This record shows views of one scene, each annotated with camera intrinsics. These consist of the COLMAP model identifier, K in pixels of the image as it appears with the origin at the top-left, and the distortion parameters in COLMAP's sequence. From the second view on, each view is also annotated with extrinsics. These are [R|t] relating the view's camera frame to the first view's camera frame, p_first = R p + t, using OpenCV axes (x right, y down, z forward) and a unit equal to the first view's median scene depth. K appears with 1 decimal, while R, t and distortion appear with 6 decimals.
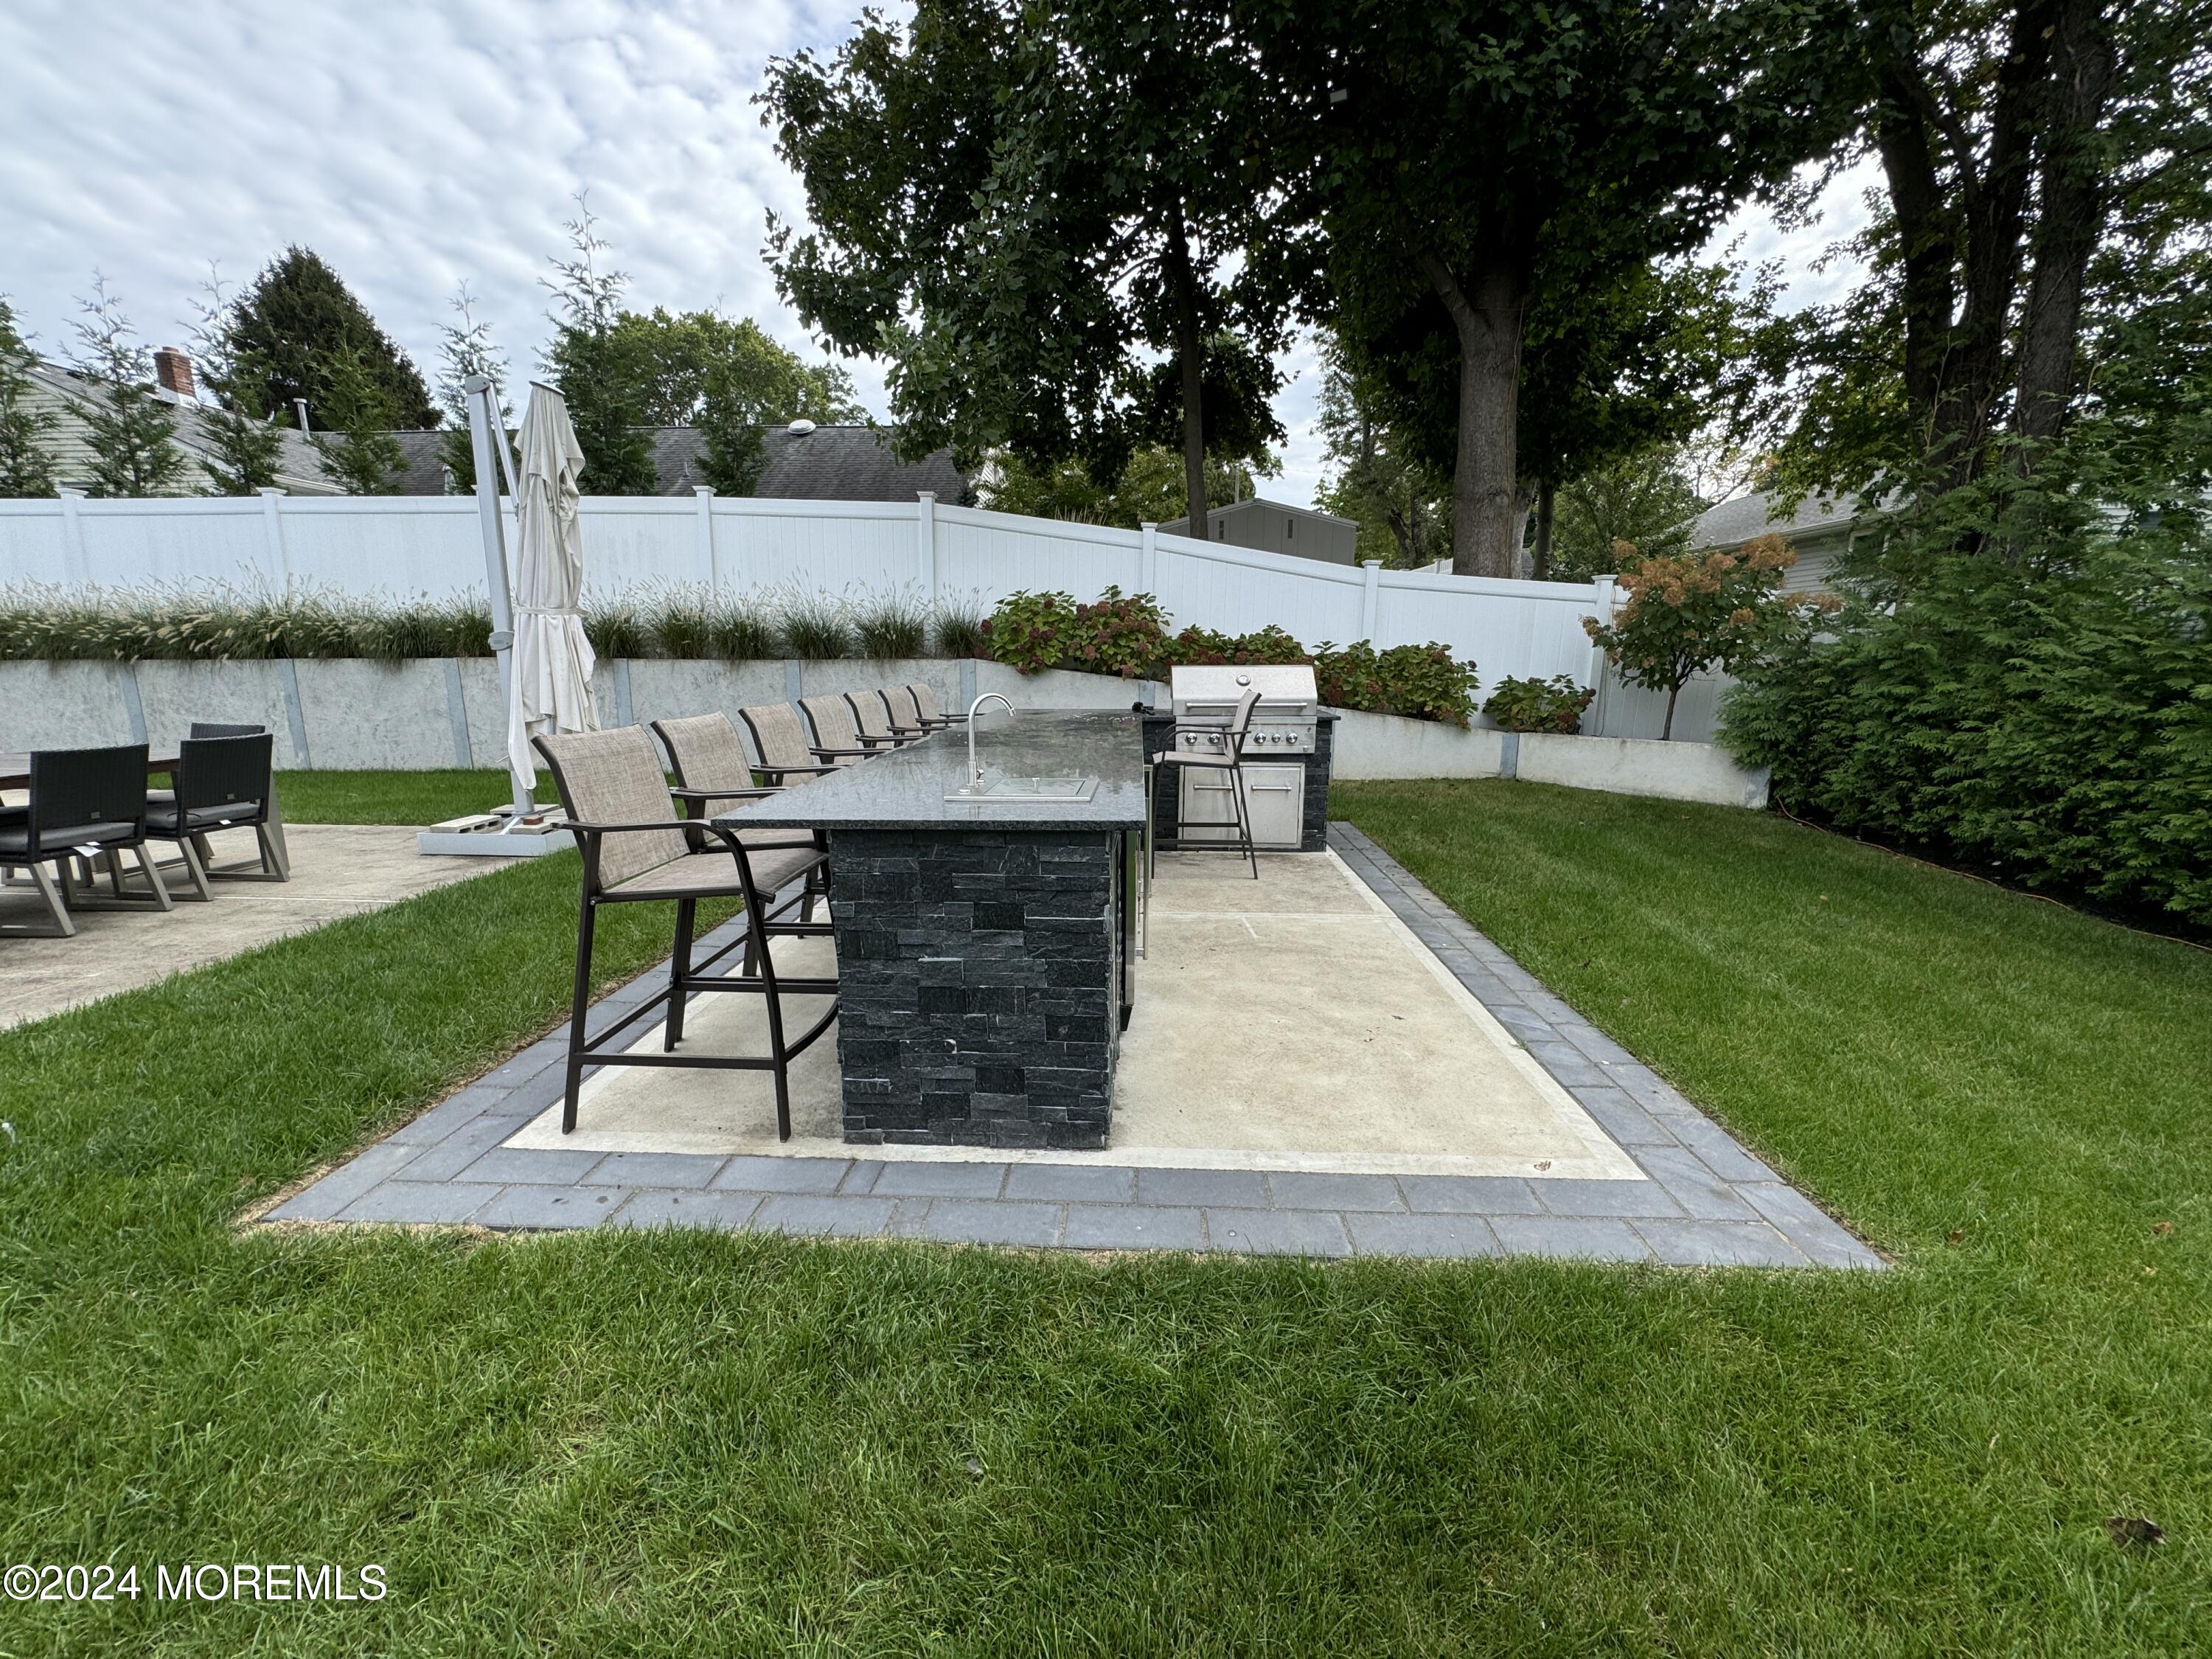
lens RADIAL K [[882.7, 0, 1103.3], [0, 882.7, 822.9], [0, 0, 1]] dist [-0.001766, 0.000474]
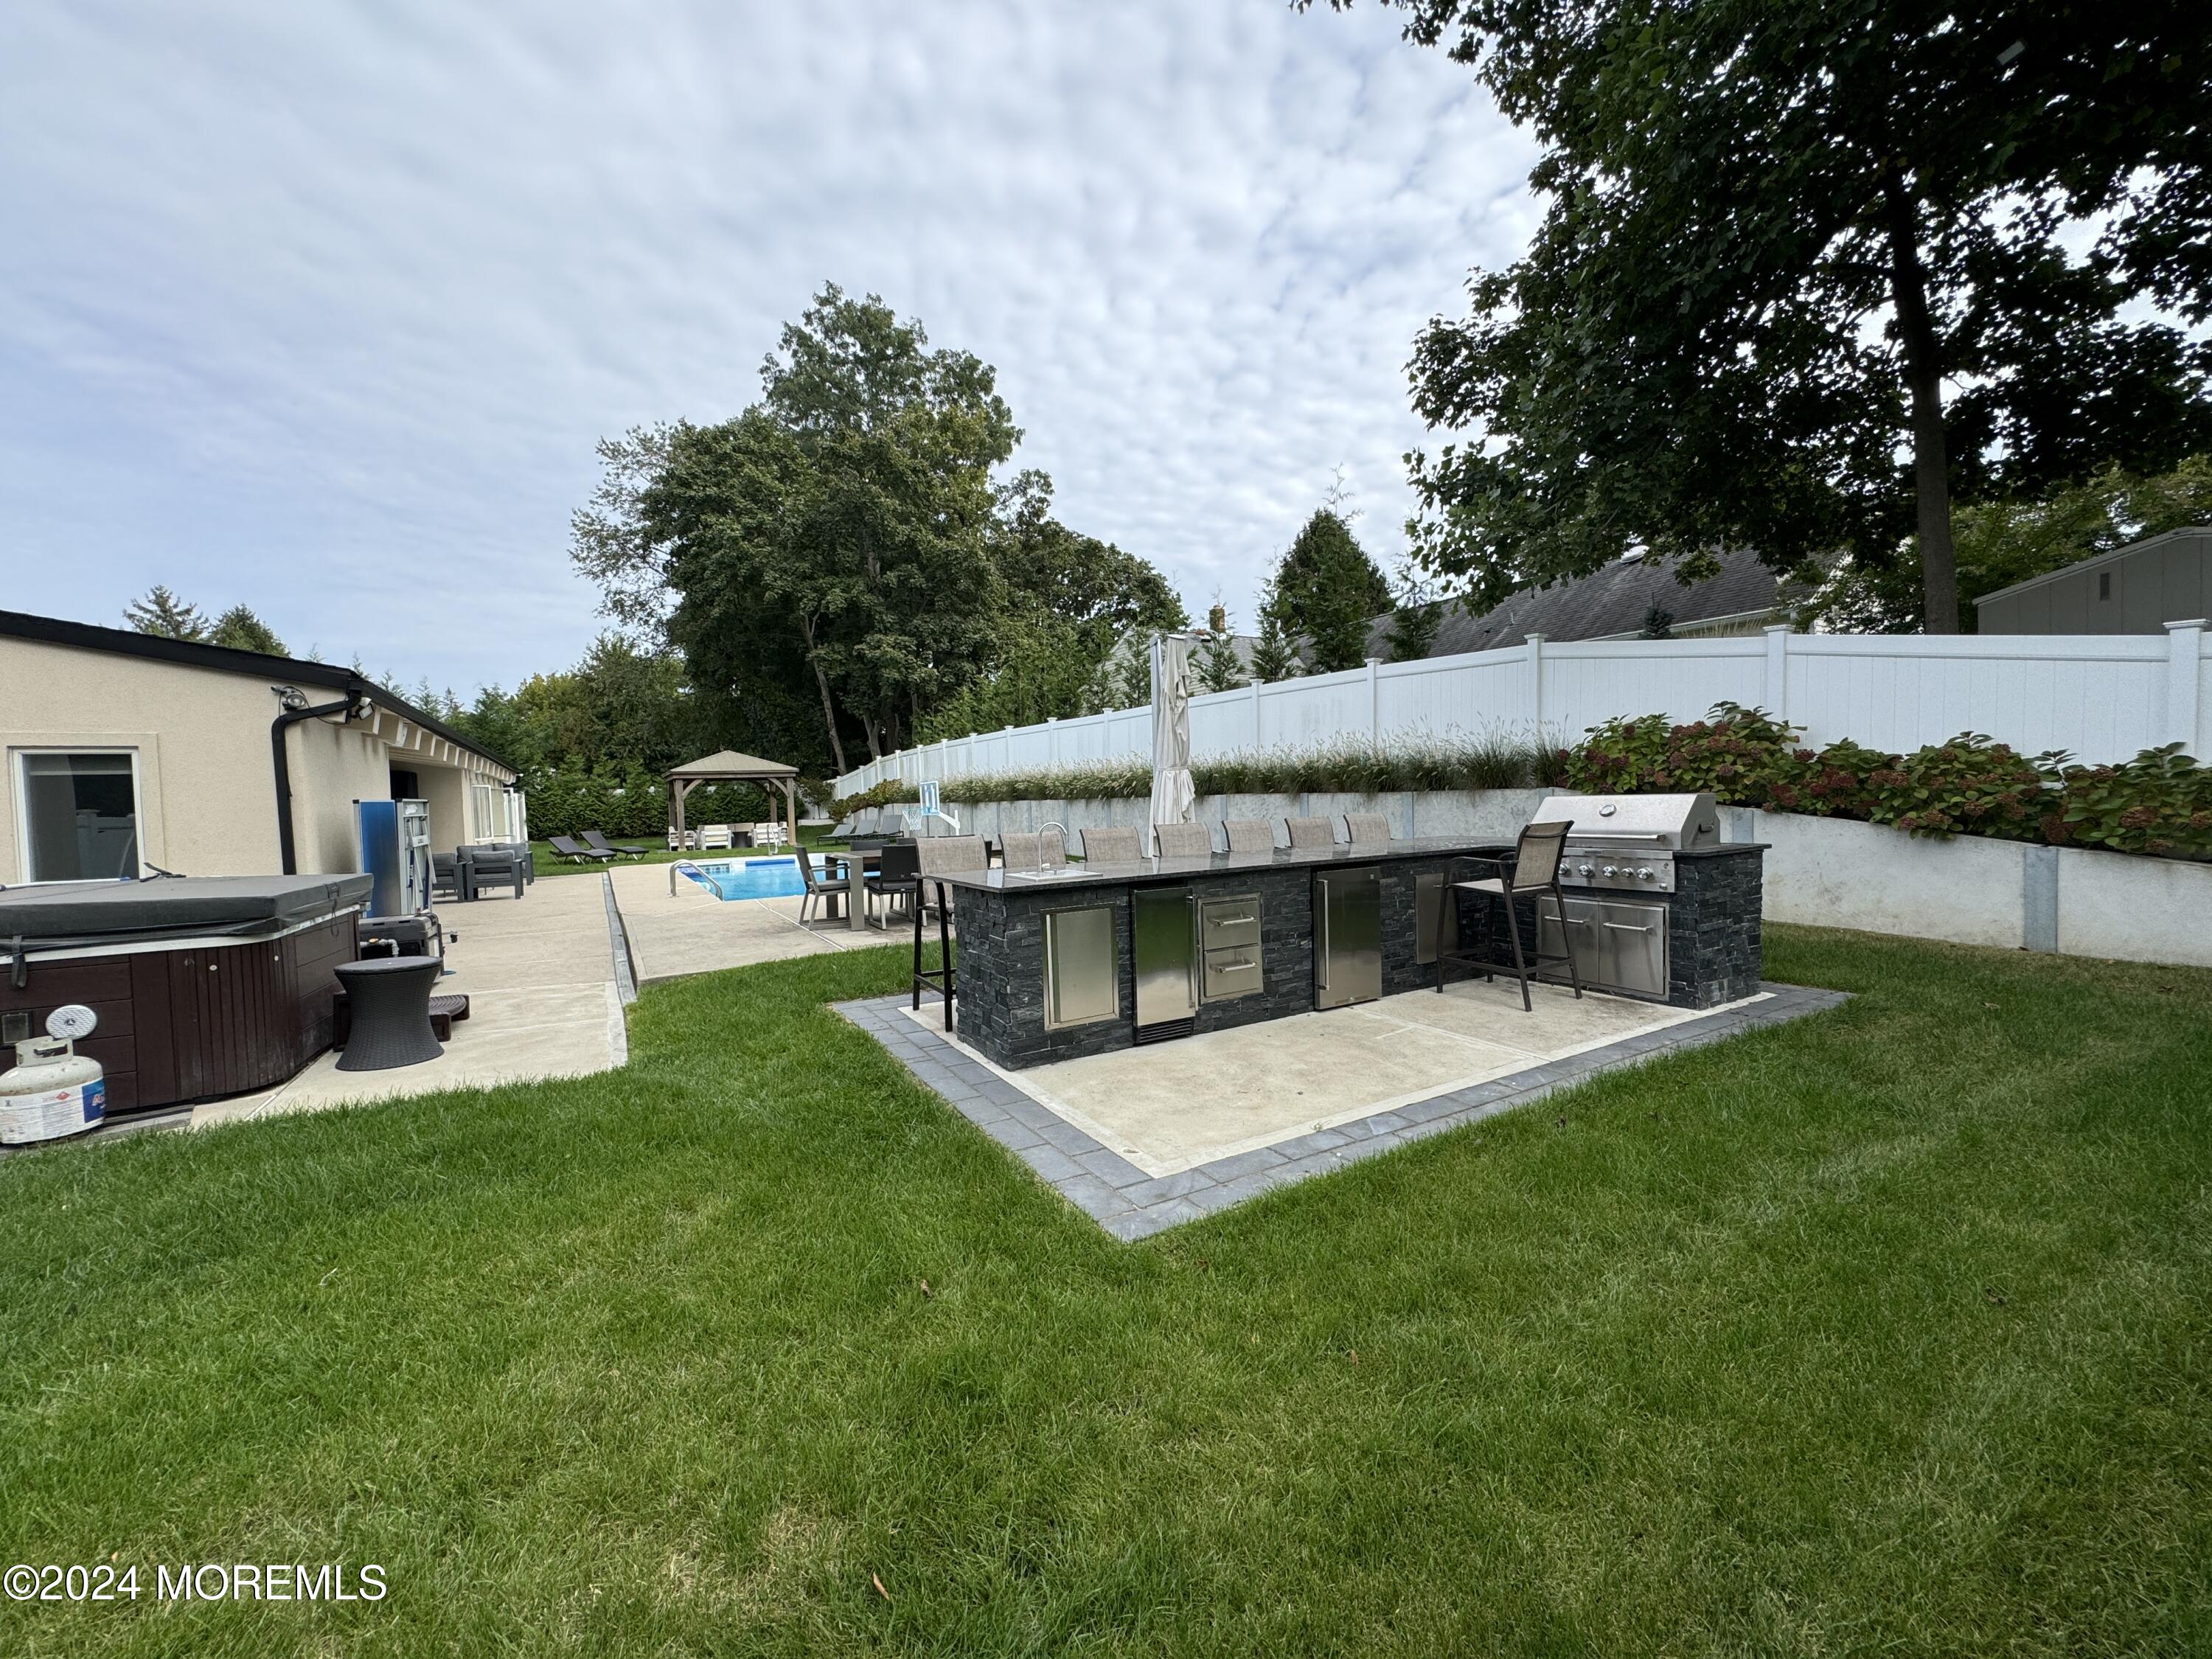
lens RADIAL K [[882.7, 0, 1103.9], [0, 882.7, 818.4], [0, 0, 1]] dist [-0.001766, 0.000474]
pose [[0.542698, 0.005164, -0.839912, 0.412601], [-0.125516, 0.989251, -0.075019, -0.008935], [0.830496, 0.146135, 0.537513, 0.026297]]
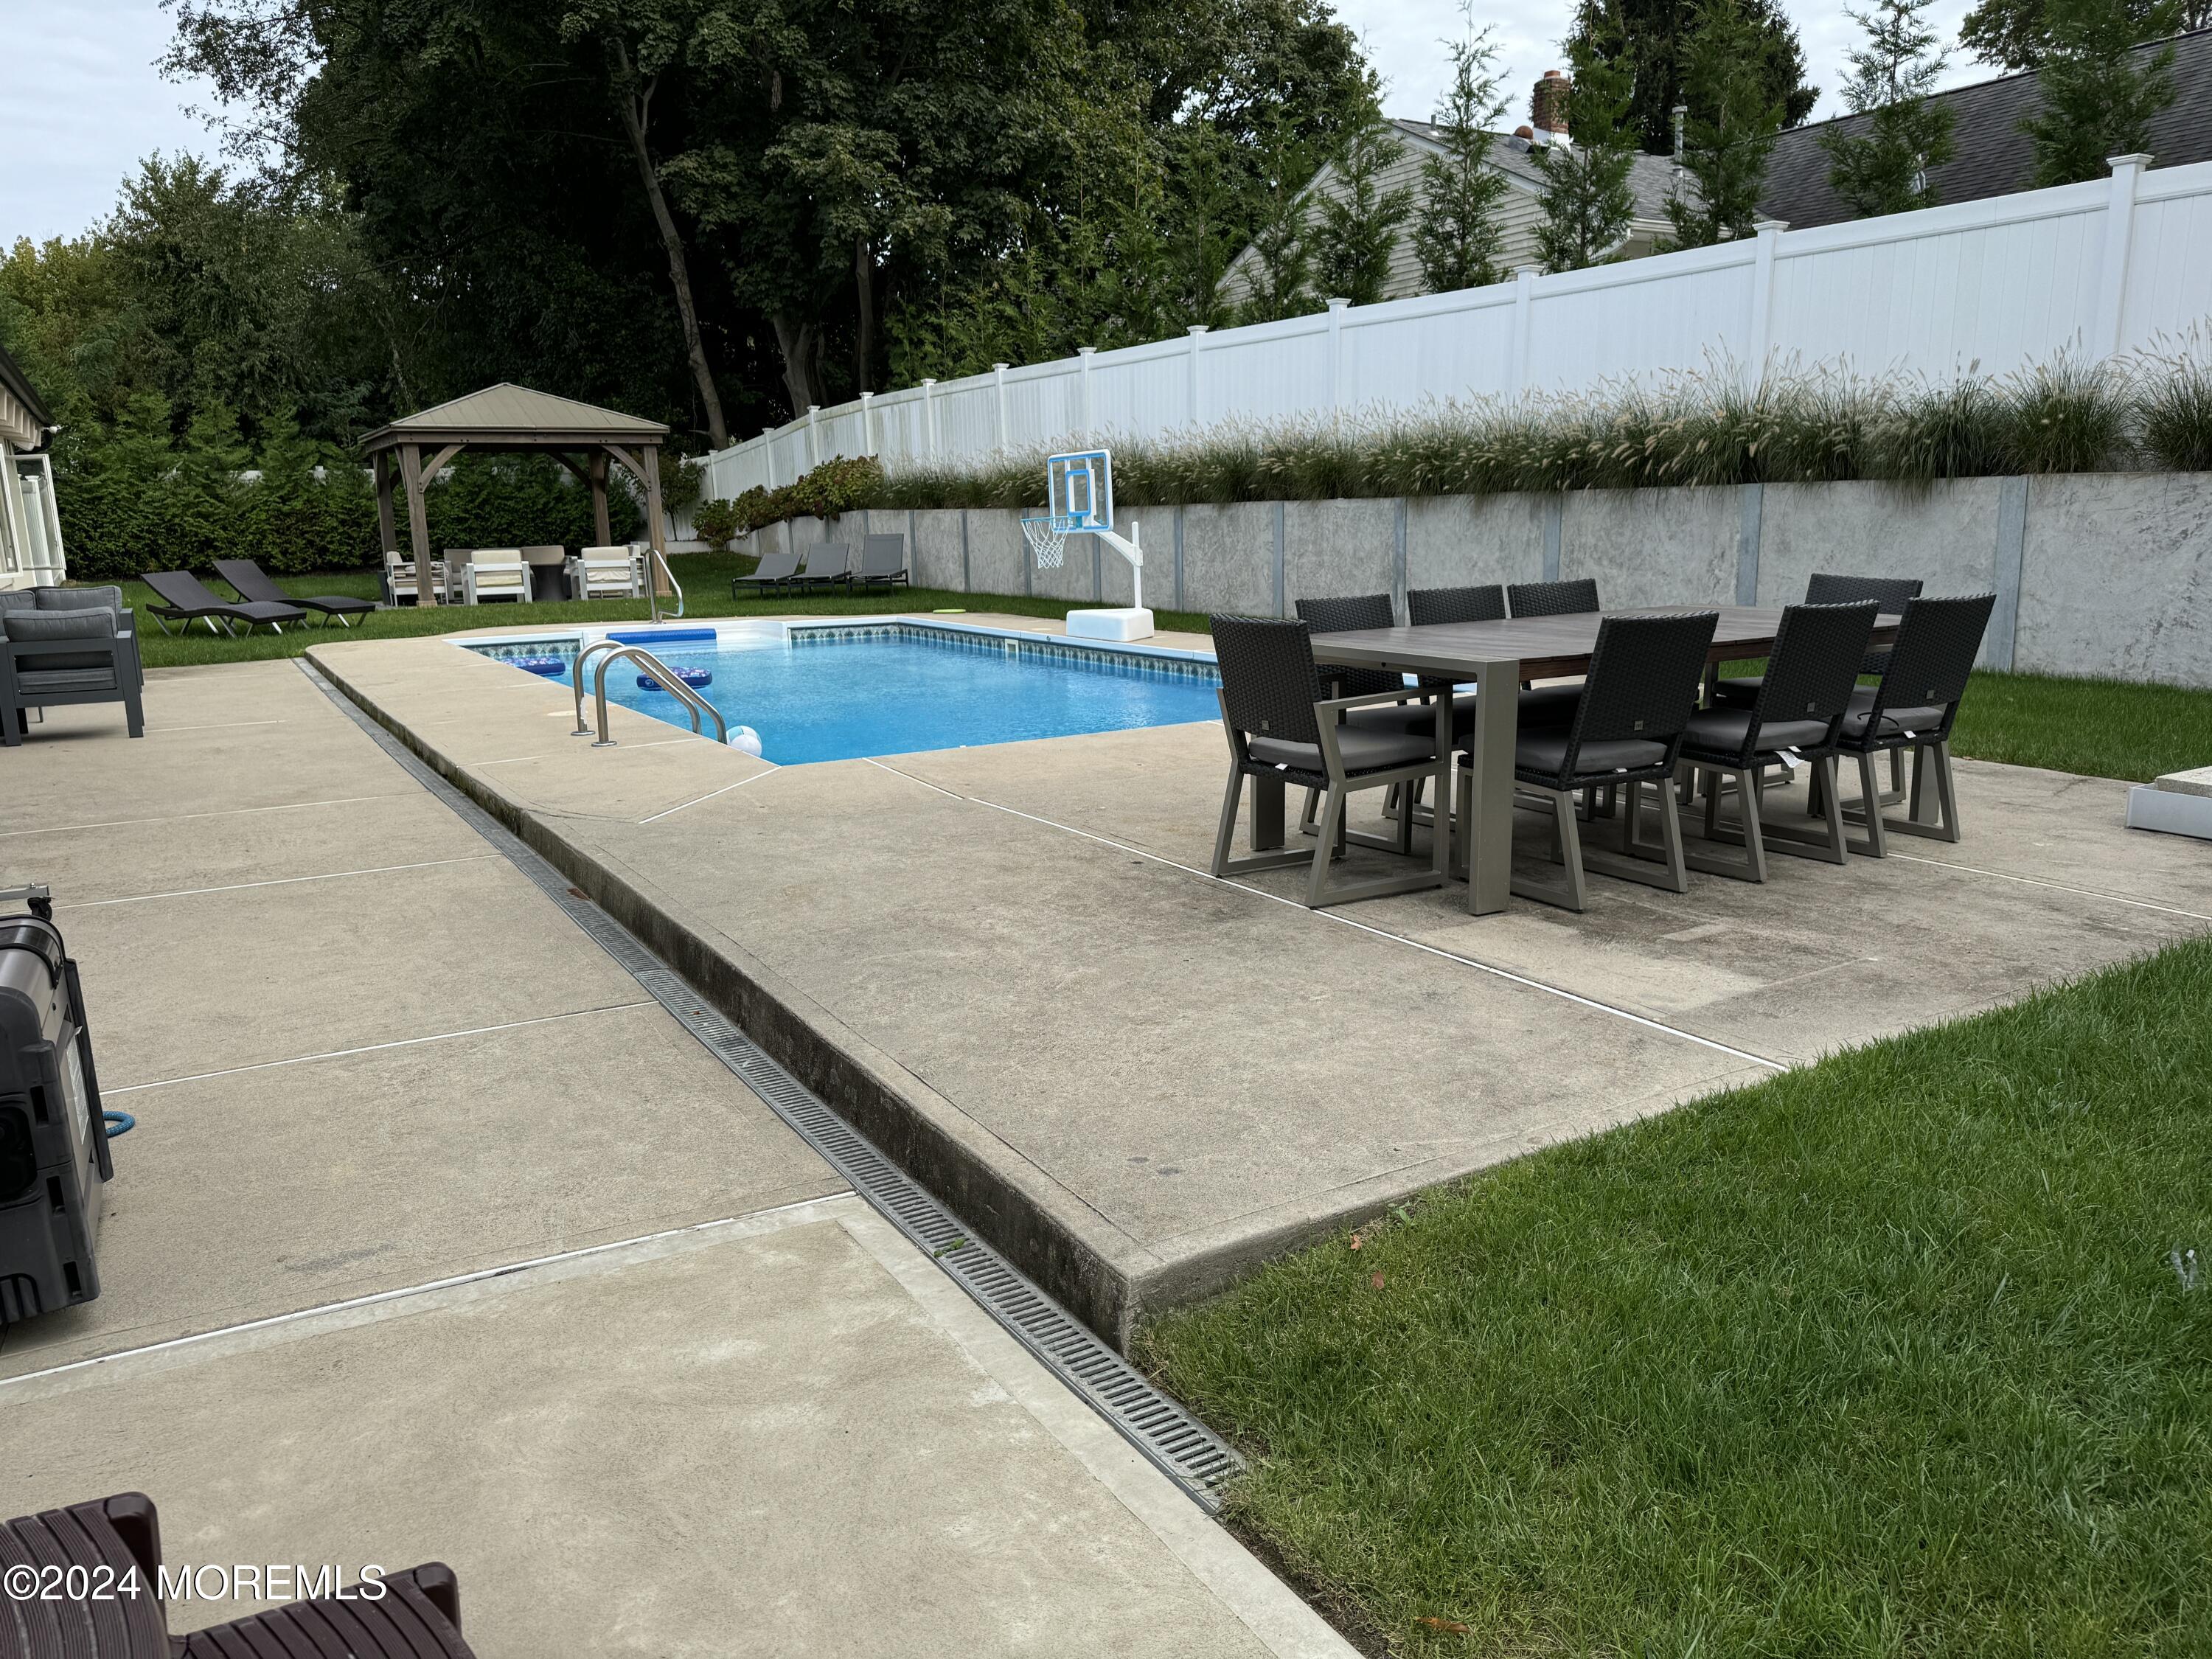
lens RADIAL K [[1551.6, 0, 1125.1], [0, 1551.6, 814.5], [0, 0, 1]] dist [0.062767, -0.073240]
pose [[0.565631, 0.148683, -0.811145, -0.210257], [-0.131595, 0.987282, 0.089205, 0.014033], [0.814091, 0.056286, 0.578003, -0.039786]]
